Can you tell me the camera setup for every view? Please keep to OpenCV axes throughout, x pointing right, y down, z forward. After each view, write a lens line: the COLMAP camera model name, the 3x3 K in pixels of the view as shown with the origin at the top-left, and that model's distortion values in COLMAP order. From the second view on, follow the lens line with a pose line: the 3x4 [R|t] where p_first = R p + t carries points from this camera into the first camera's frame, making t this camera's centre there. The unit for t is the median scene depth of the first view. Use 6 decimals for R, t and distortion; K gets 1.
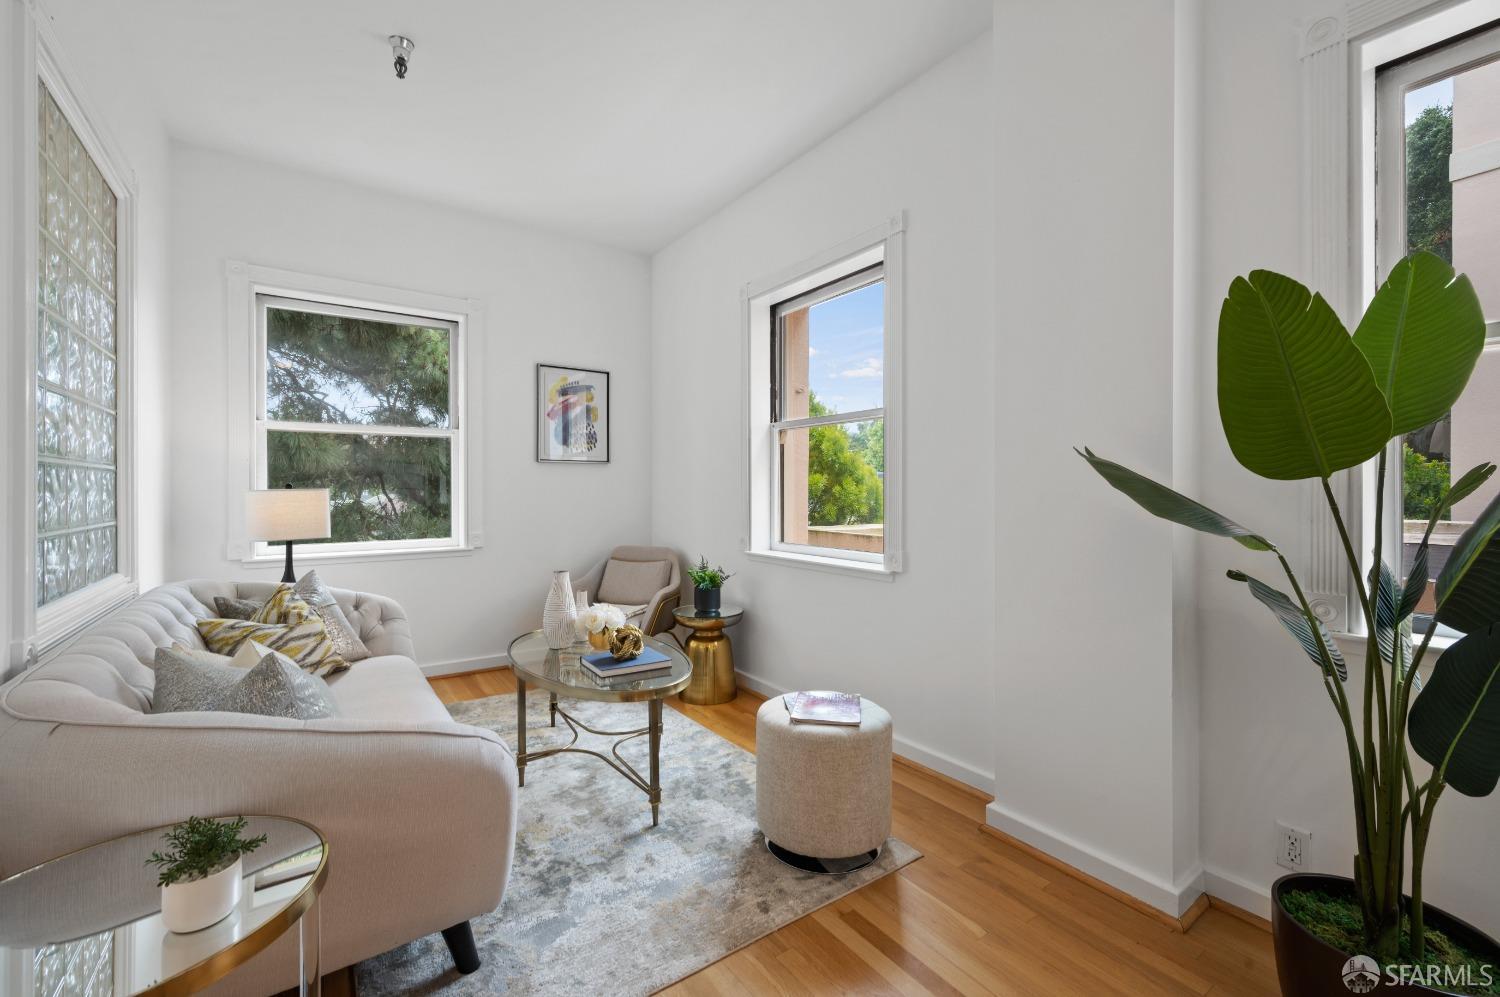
lens RADIAL K [[633.0, 0, 748.6], [0, 633.0, 492.2], [0, 0, 1]] dist [0.000281, 0.000036]
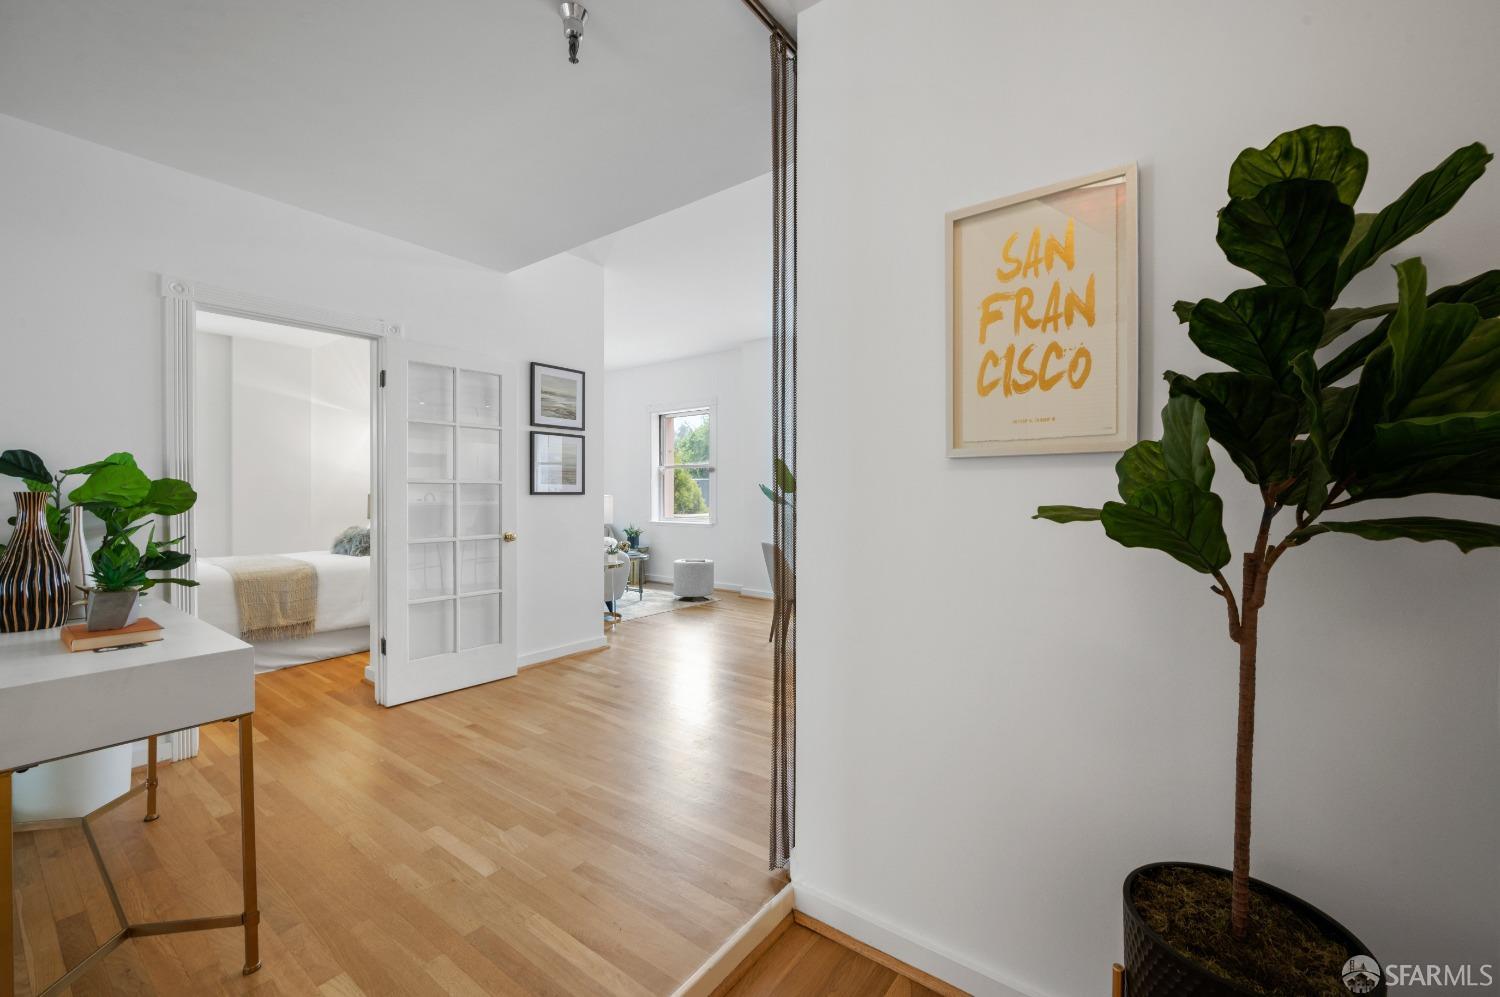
lens RADIAL K [[597.6, 0, 753.8], [0, 597.6, 494.5], [0, 0, 1]] dist [-0.000752, -0.000088]
pose [[0.950122, -0.002923, 0.311864, -0.284584], [0.004135, 0.999986, -0.003224, 0.003312], [-0.311850, 0.004353, 0.950121, -1.068166]]
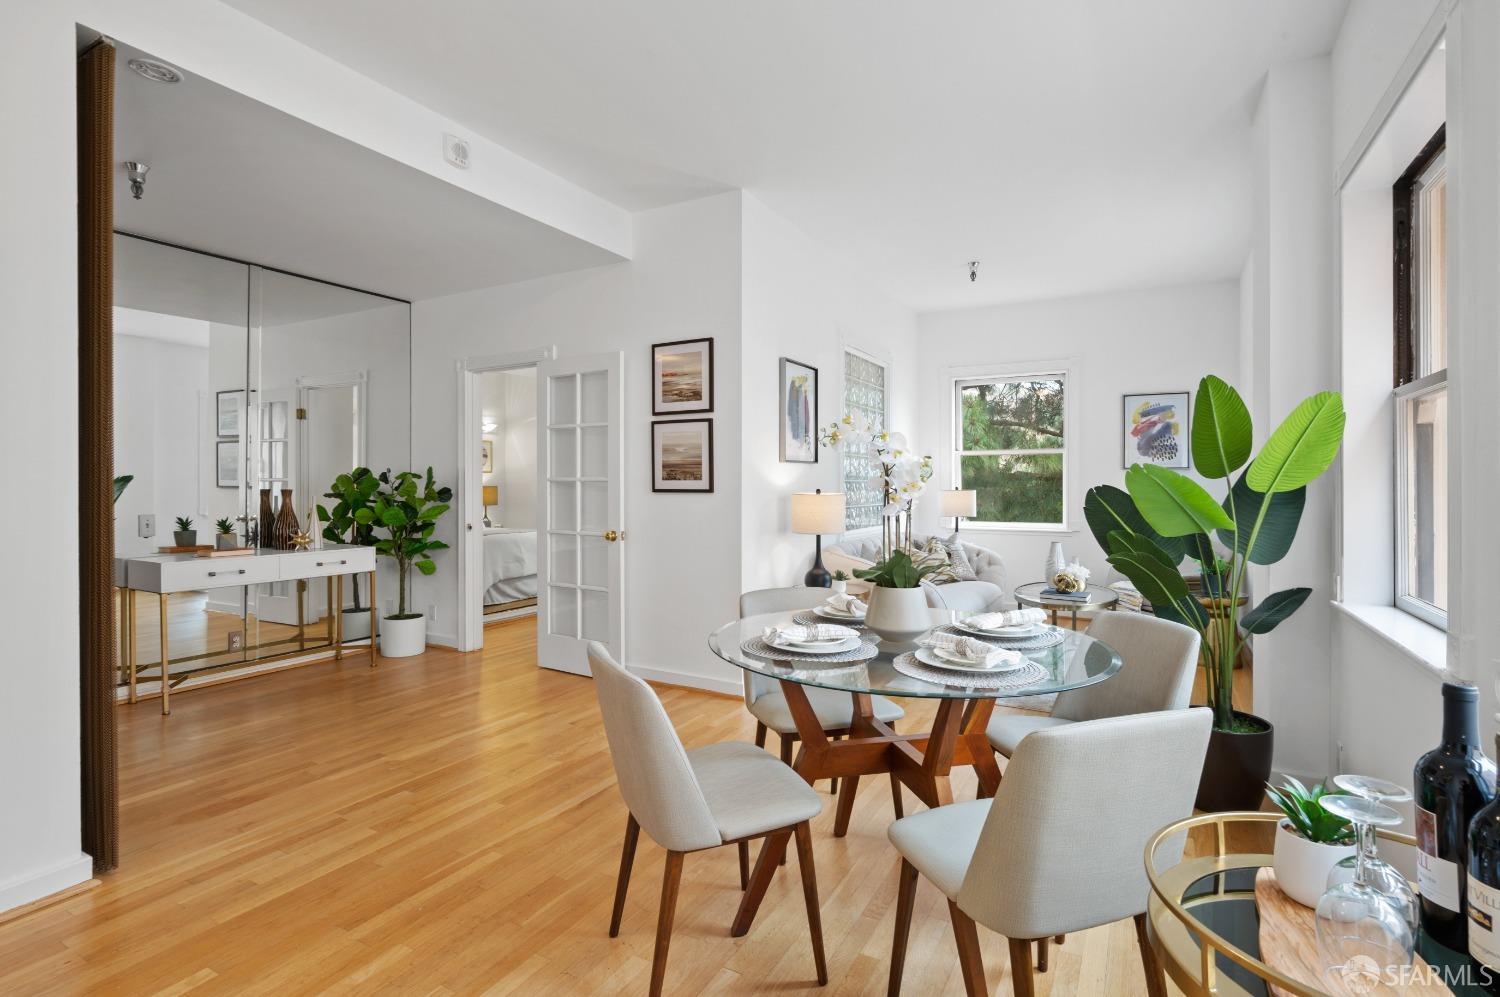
lens RADIAL K [[719.5, 0, 749.0], [0, 719.5, 481.6], [0, 0, 1]] dist [0.001203, 0.000078]
pose [[0.423290, -0.001545, -0.905993, 0.704515], [-0.005136, 0.999978, -0.004105, -0.013006], [0.905980, 0.006391, 0.423273, -0.341625]]
